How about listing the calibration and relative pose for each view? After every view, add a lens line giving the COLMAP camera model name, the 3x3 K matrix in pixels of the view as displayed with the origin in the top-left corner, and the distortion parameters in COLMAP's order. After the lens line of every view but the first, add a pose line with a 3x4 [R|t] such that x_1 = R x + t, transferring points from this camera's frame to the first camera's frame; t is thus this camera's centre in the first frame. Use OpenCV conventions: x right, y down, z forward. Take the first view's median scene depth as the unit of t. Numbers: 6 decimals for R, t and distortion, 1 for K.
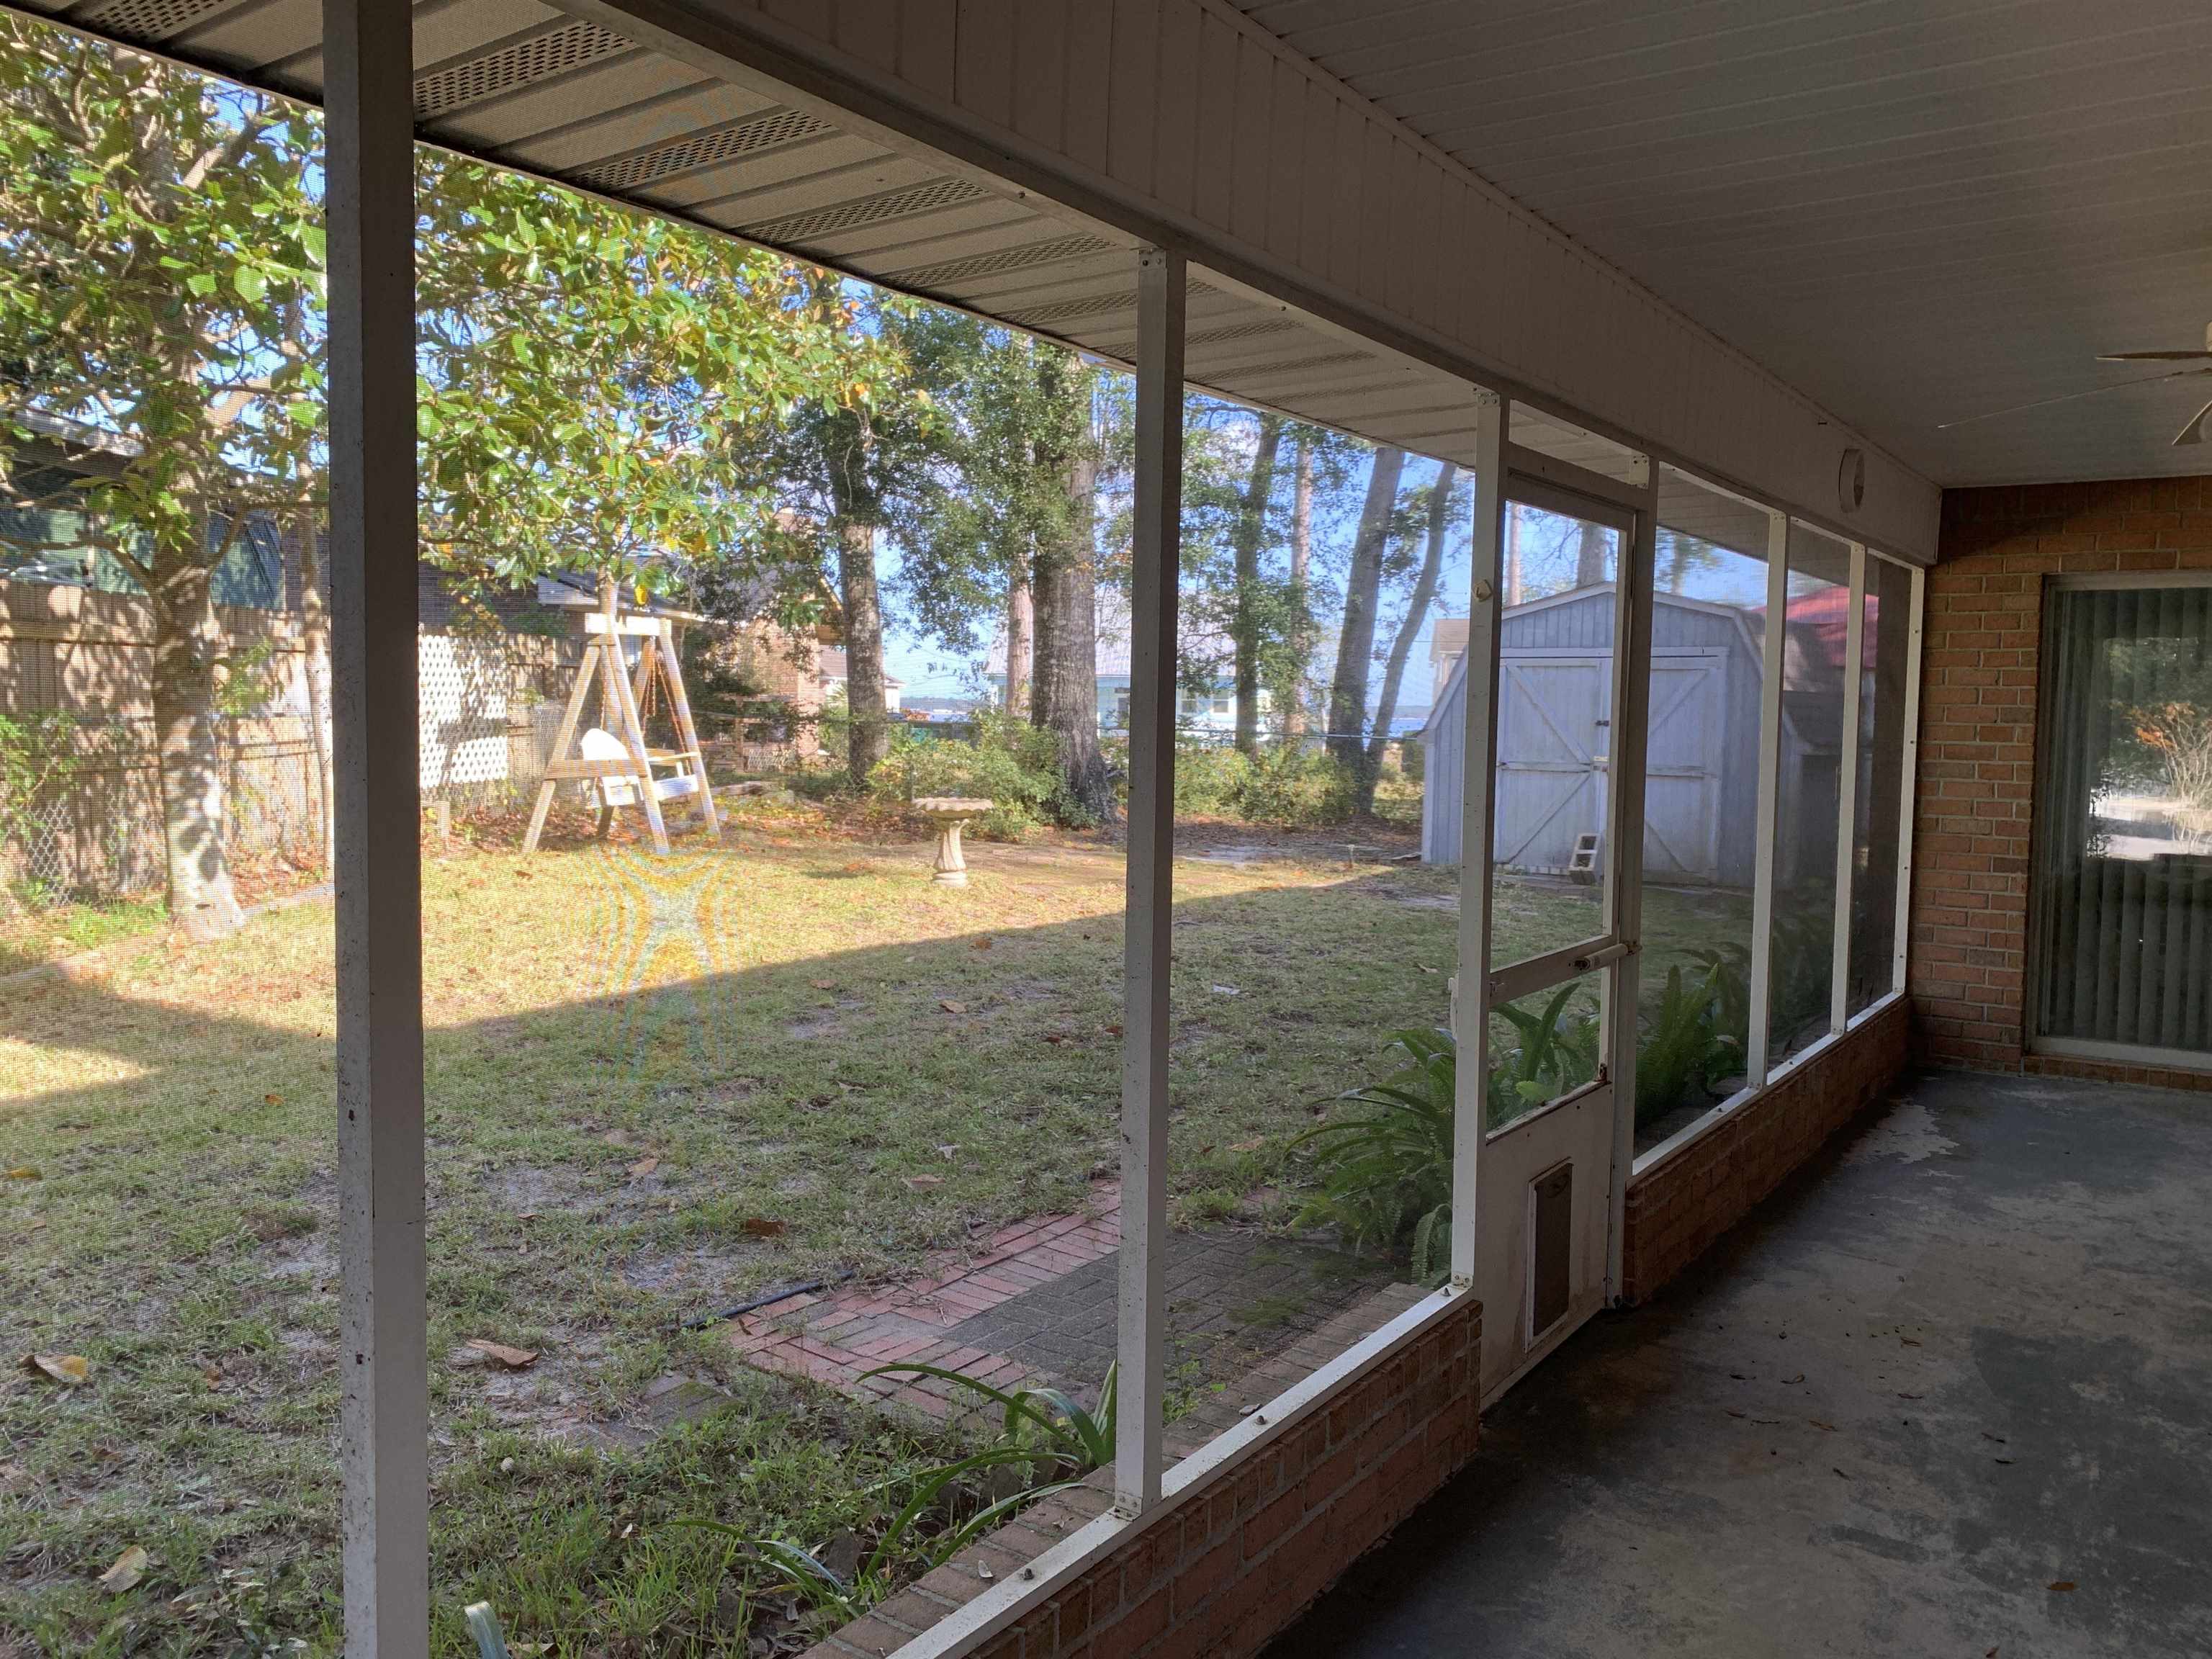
lens RADIAL K [[1694.1, 0, 1111.6], [0, 1694.1, 825.5], [0, 0, 1]] dist [0.057974, -0.018231]
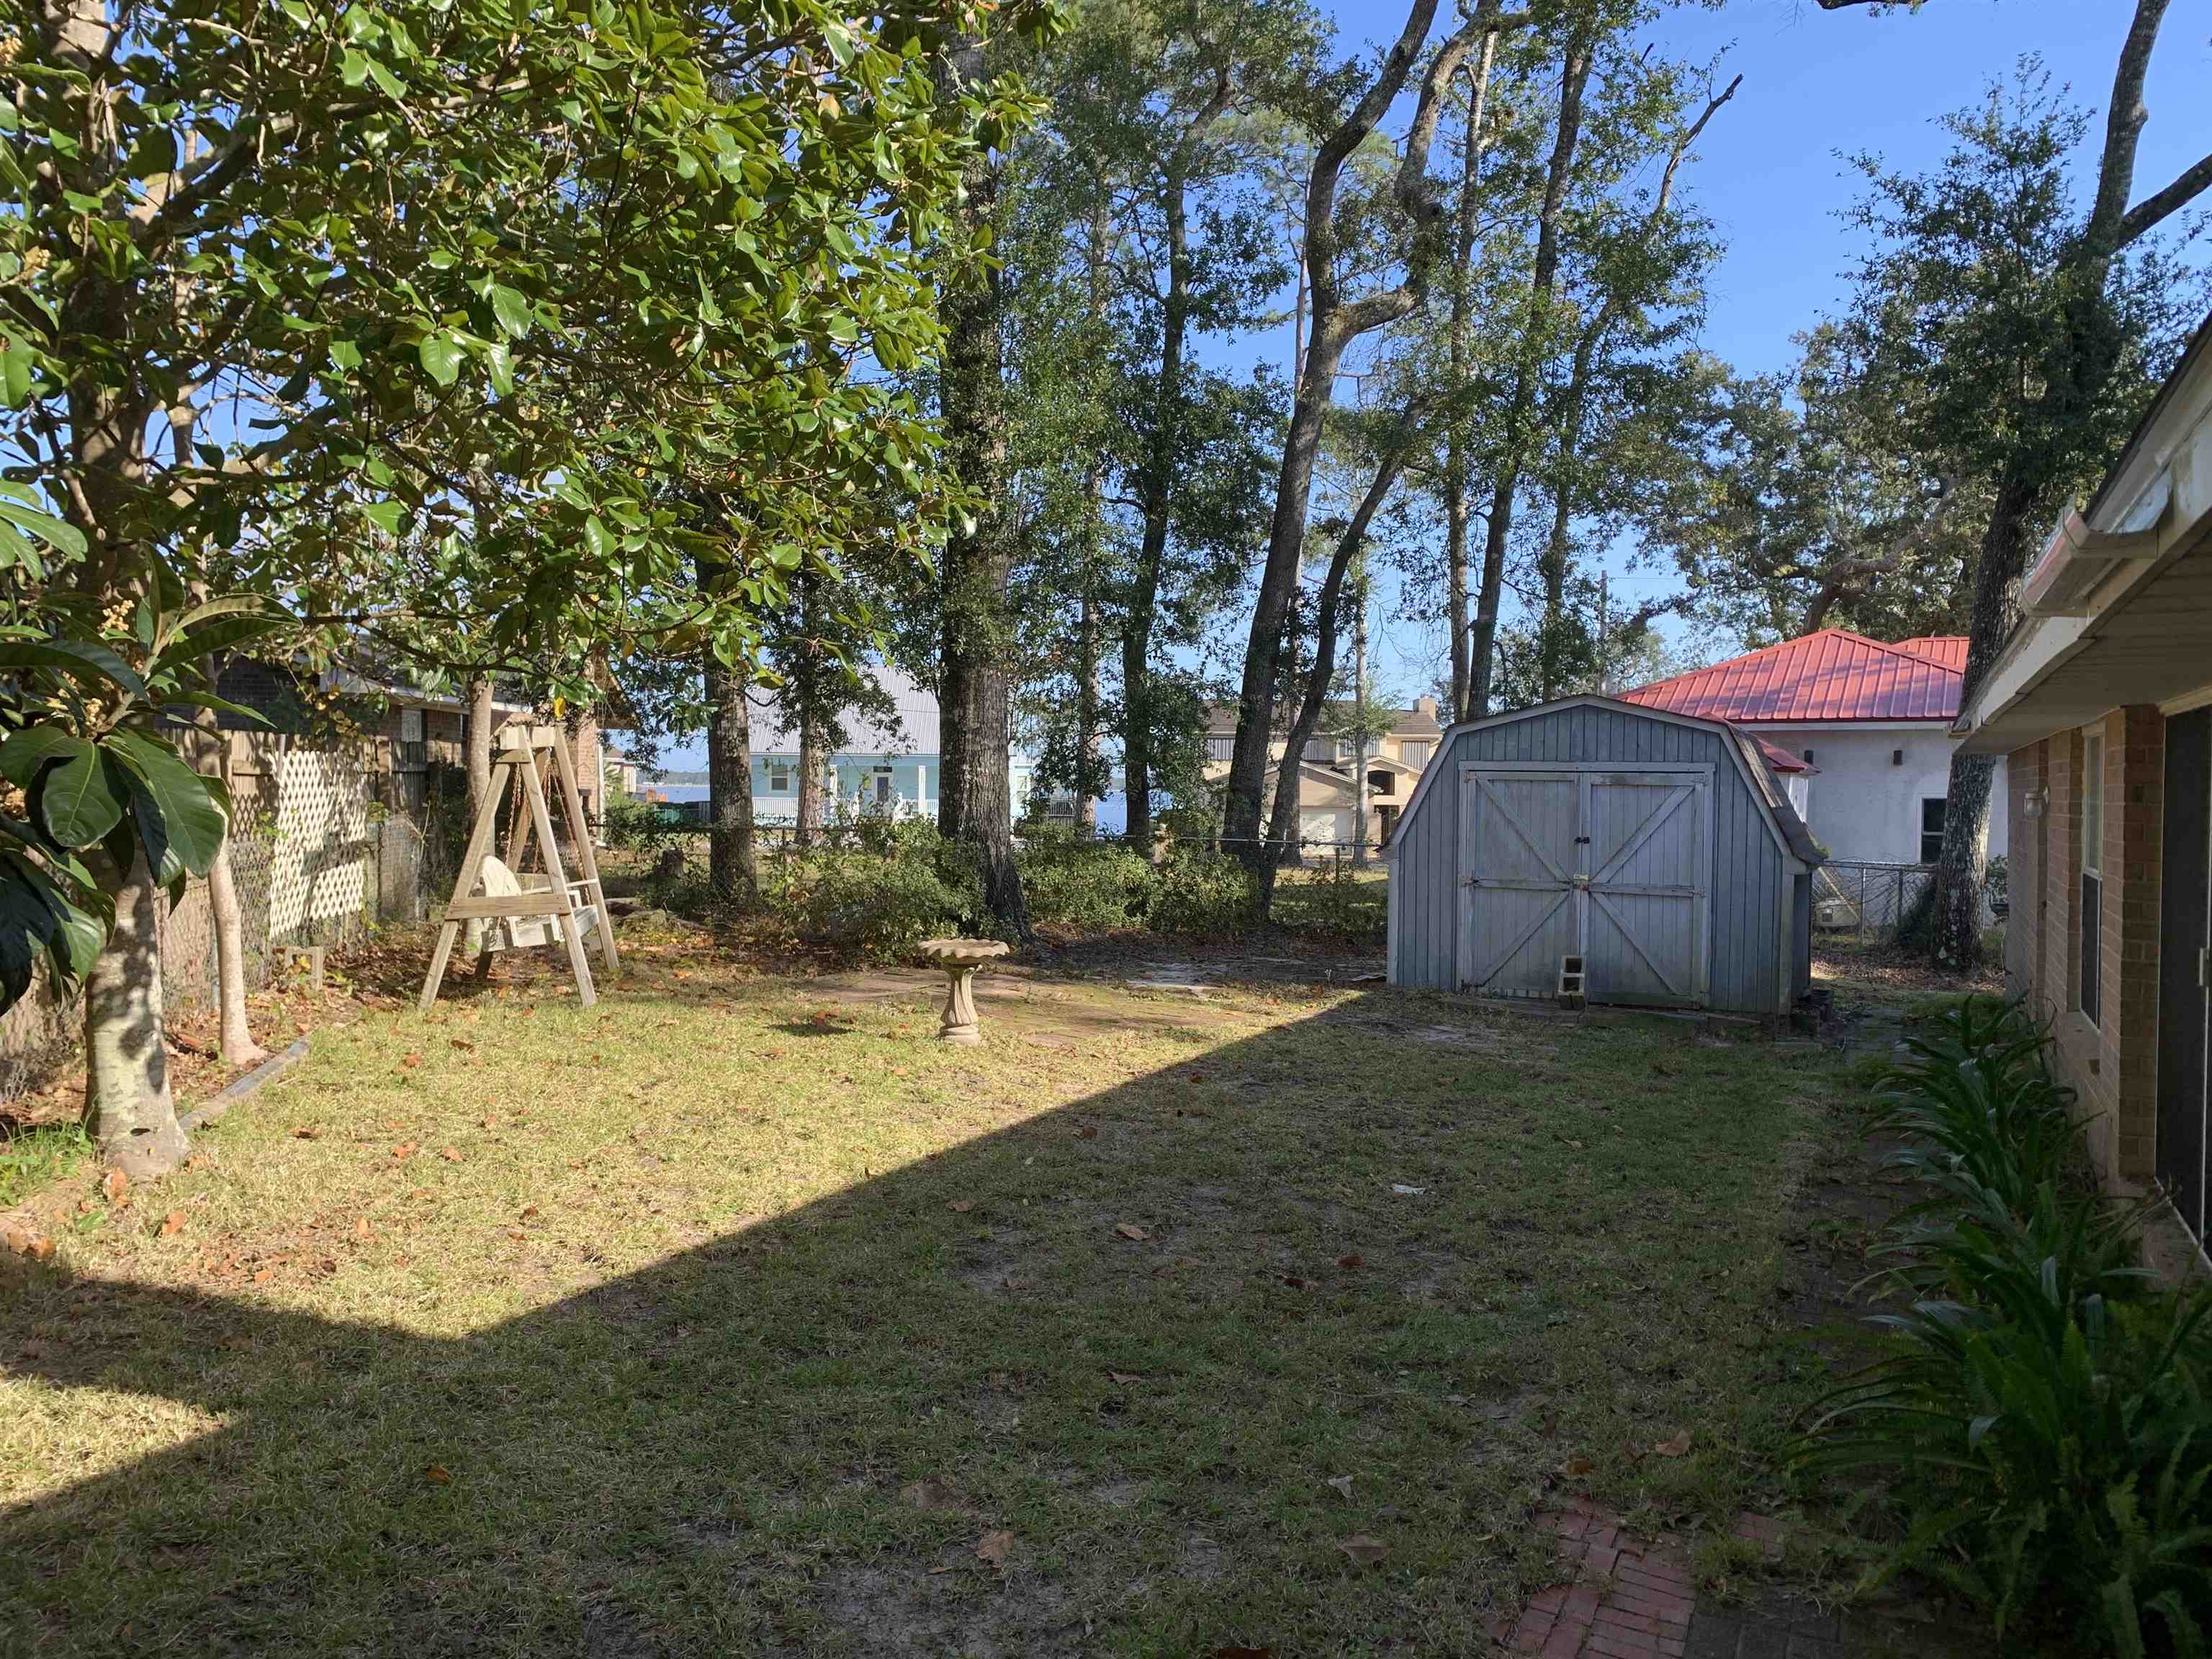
lens RADIAL K [[1694.1, 0, 1100.8], [0, 1694.1, 826.5], [0, 0, 1]] dist [0.057974, -0.018231]
pose [[0.987691, -0.005957, 0.156304, -0.130871], [0.012623, 0.999051, -0.041690, -0.031065], [-0.155907, 0.043150, 0.986829, 0.093901]]
